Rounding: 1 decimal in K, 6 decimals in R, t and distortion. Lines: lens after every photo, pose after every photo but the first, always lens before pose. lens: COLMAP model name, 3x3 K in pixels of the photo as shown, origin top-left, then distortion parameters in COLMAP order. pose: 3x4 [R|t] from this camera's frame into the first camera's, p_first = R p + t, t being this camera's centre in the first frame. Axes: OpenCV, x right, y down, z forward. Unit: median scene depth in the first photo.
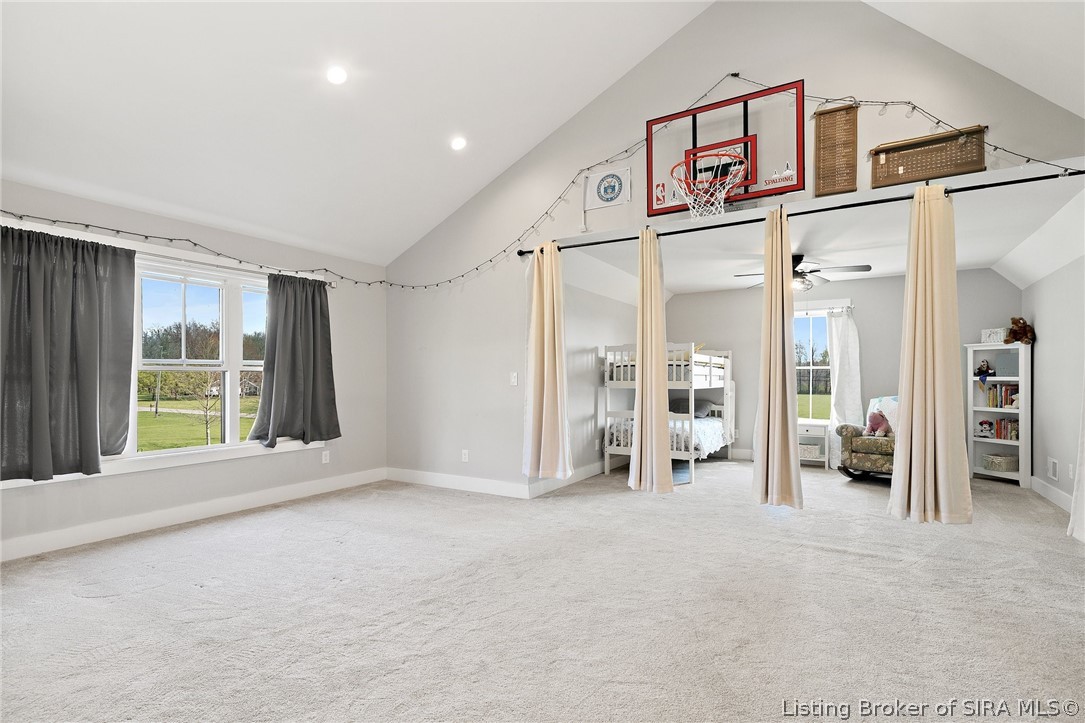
lens RADIAL K [[525.3, 0, 537.8], [0, 525.3, 371.1], [0, 0, 1]] dist [0.002906, -0.000382]
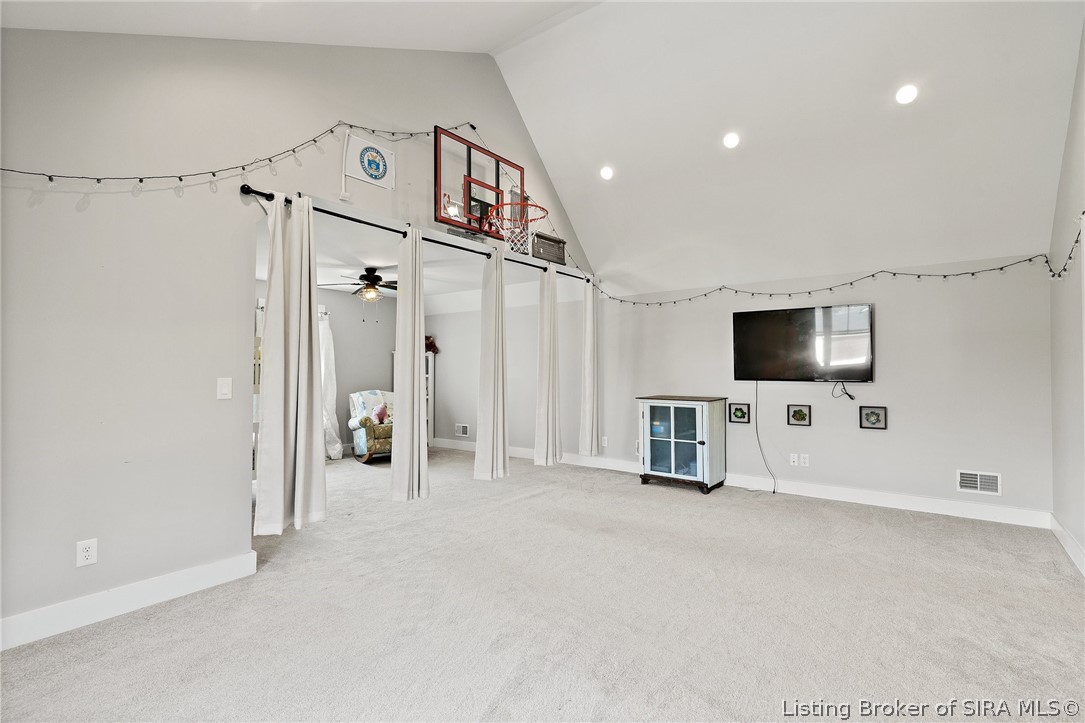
lens RADIAL K [[520.1, 0, 541.1], [0, 520.1, 356.4], [0, 0, 1]] dist [0.003479, 0.000266]
pose [[0.097049, 0.023826, 0.994994, -0.679964], [-0.011213, 0.999676, -0.022844, -0.013797], [-0.995216, -0.008940, 0.097285, 0.636224]]
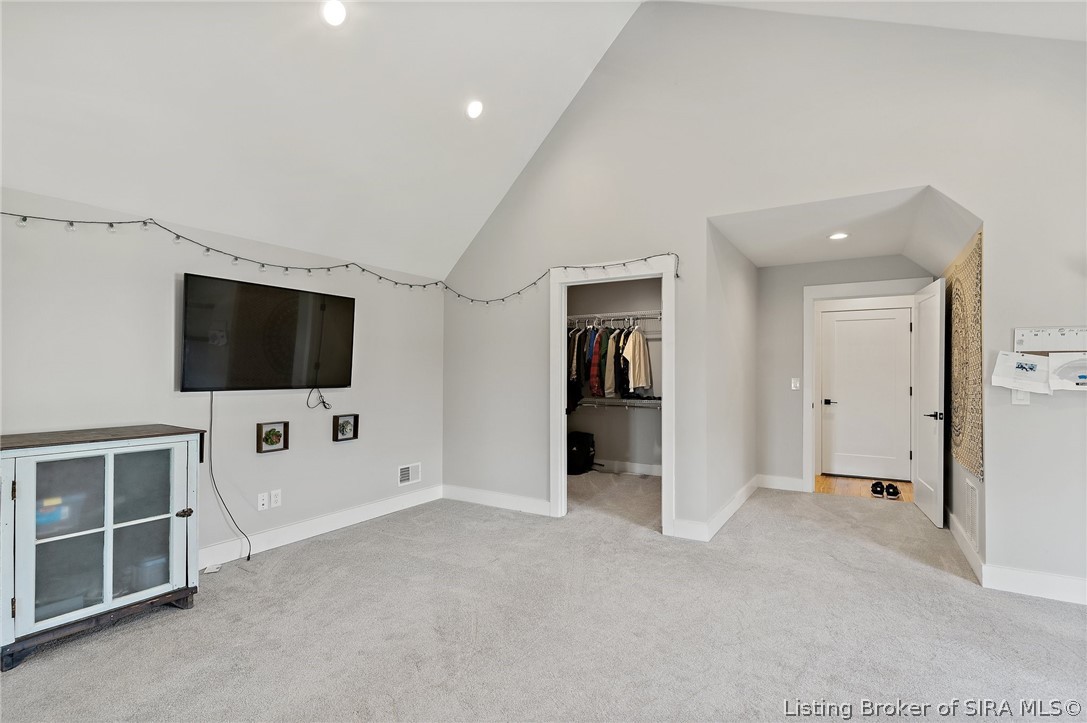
lens RADIAL K [[526.3, 0, 538.8], [0, 526.3, 371.2], [0, 0, 1]] dist [0.002906, -0.000382]
pose [[-0.999927, -0.001294, -0.012014, 0.095220], [-0.001122, 0.999898, -0.014242, -0.009121], [0.012031, -0.014227, -0.999826, 1.007425]]
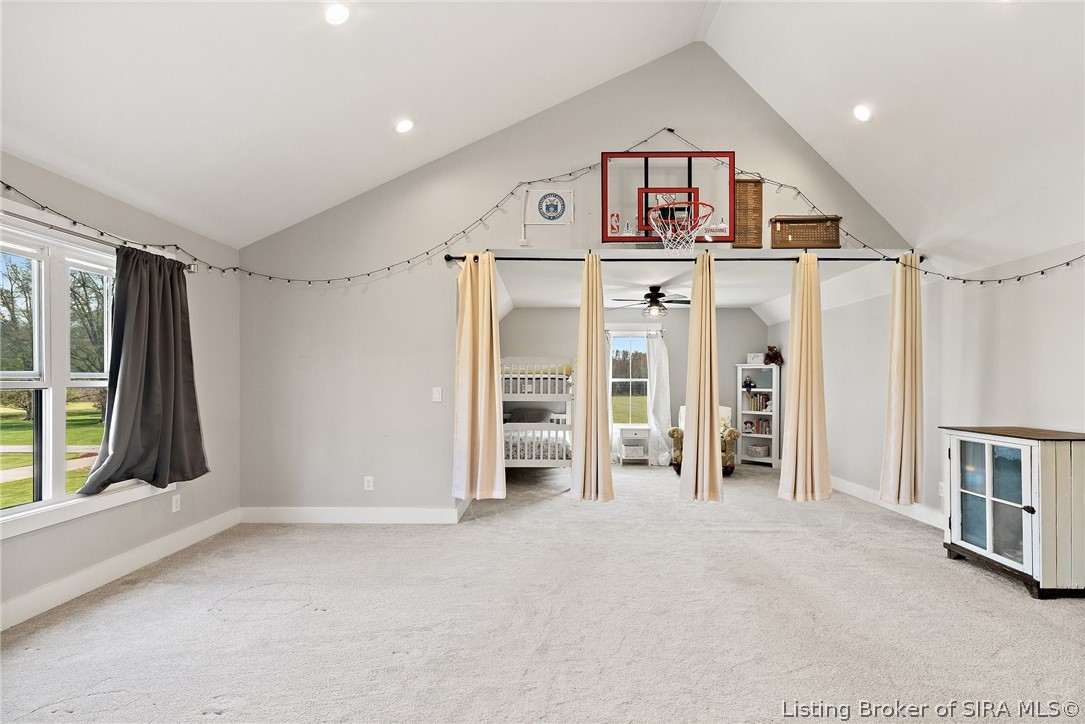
lens RADIAL K [[532.7, 0, 538.6], [0, 532.7, 376.9], [0, 0, 1]] dist [0.003452, 0.000115]
pose [[0.860764, 0.007267, 0.508953, -0.405534], [-0.009616, 0.999952, 0.001985, -0.021157], [-0.508914, -0.006603, 0.860792, 0.123370]]
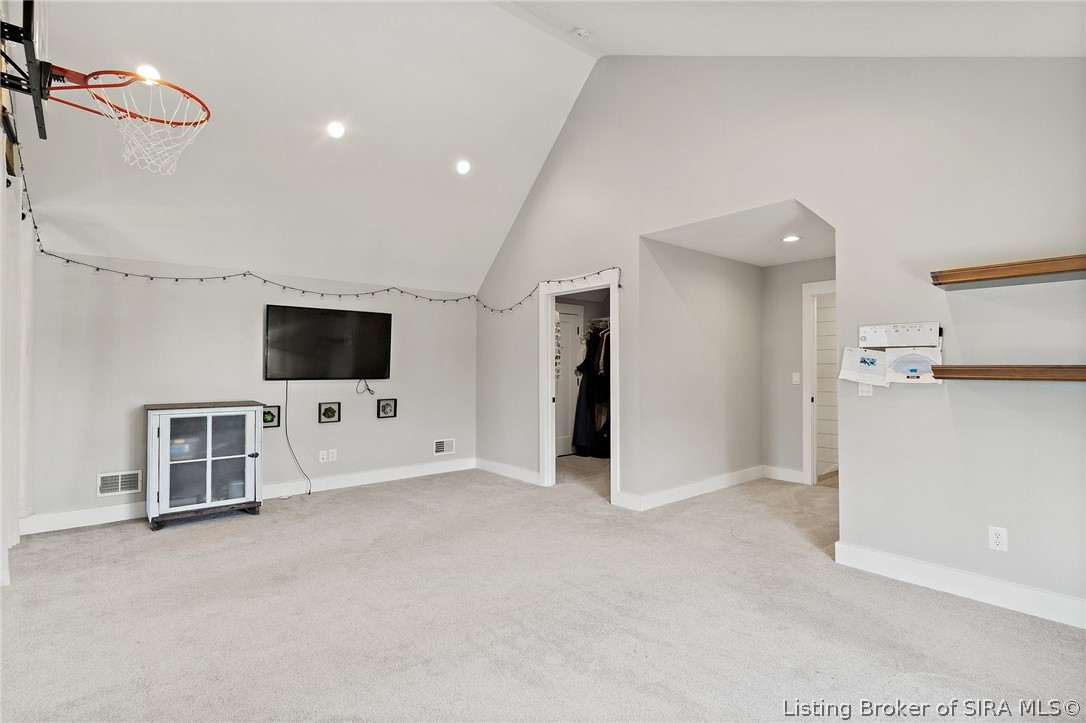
lens RADIAL K [[522.0, 0, 543.0], [0, 522.0, 361.5], [0, 0, 1]] dist [0.001436, 0.000134]
pose [[-0.954215, 0.004519, 0.299086, -0.308938], [-0.002790, 0.999708, -0.024005, -0.006154], [-0.299107, -0.023740, -0.953924, 1.162995]]
